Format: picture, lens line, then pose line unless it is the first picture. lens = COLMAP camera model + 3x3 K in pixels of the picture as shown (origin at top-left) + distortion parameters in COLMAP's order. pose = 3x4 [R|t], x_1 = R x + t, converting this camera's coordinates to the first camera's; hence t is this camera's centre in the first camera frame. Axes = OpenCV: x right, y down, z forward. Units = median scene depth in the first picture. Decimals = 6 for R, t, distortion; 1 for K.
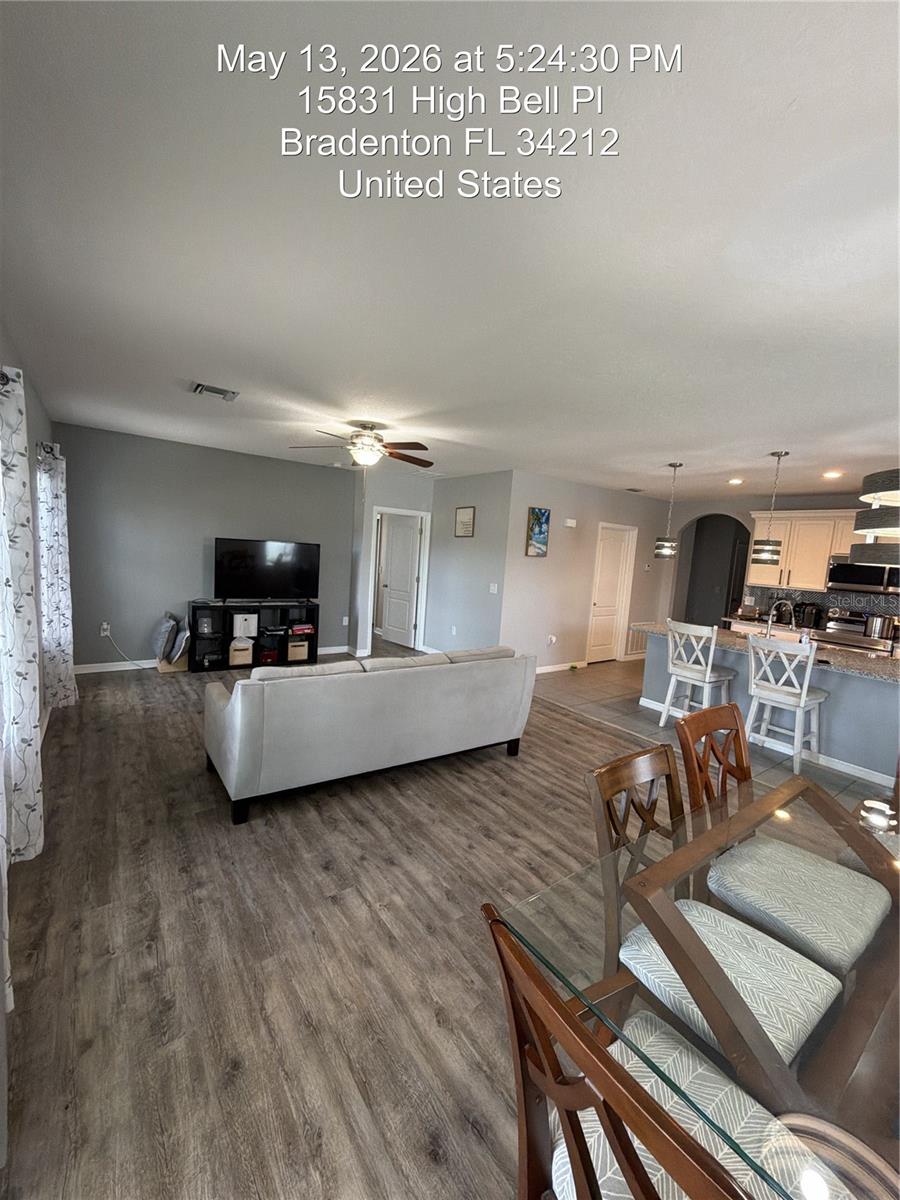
lens RADIAL K [[481.7, 0, 448.1], [0, 481.7, 602.3], [0, 0, 1]] dist [-0.002394, -0.000146]
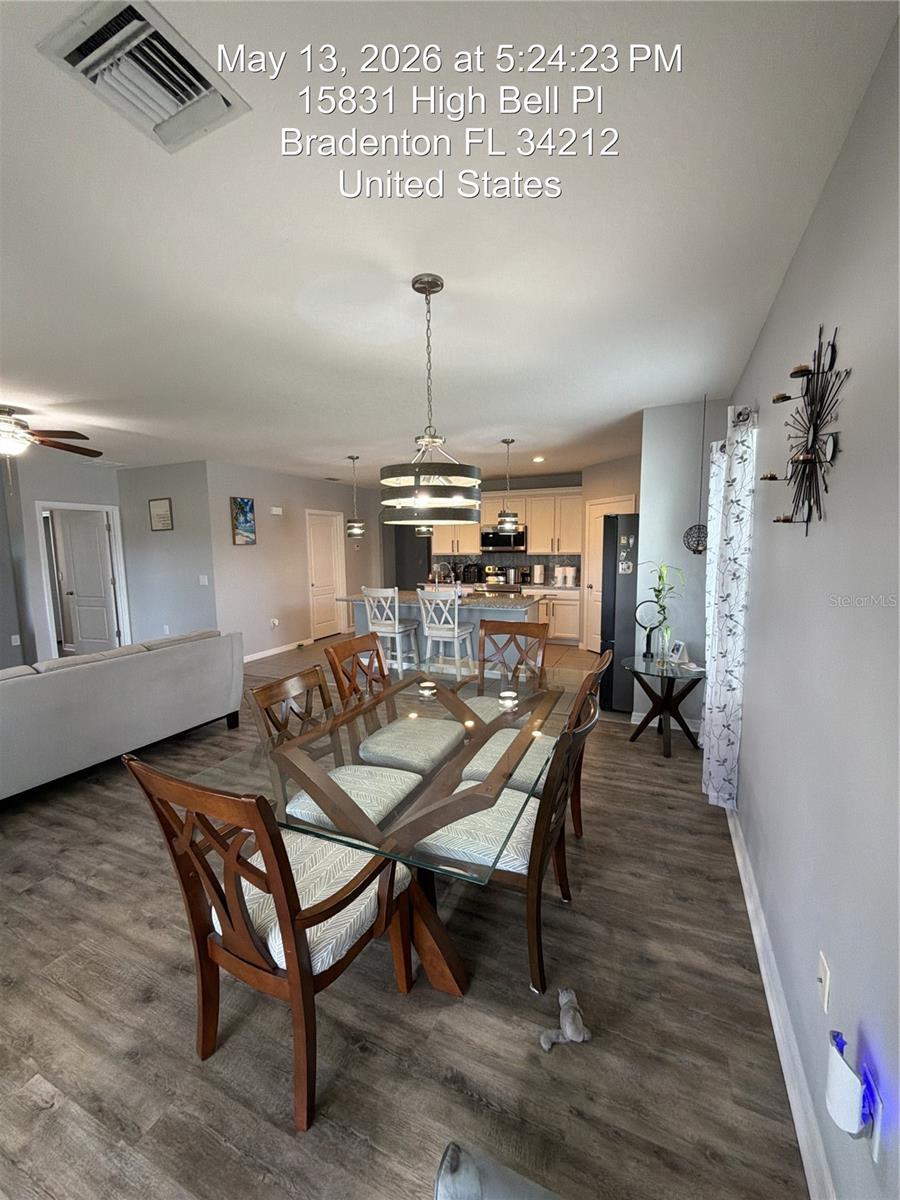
lens RADIAL K [[481.7, 0, 454.7], [0, 481.7, 602.0], [0, 0, 1]] dist [-0.002394, -0.000146]
pose [[0.857300, -0.135674, 0.496618, 0.054859], [0.125558, 0.990622, 0.053886, 0.038225], [-0.499272, 0.016158, 0.866295, -0.163324]]
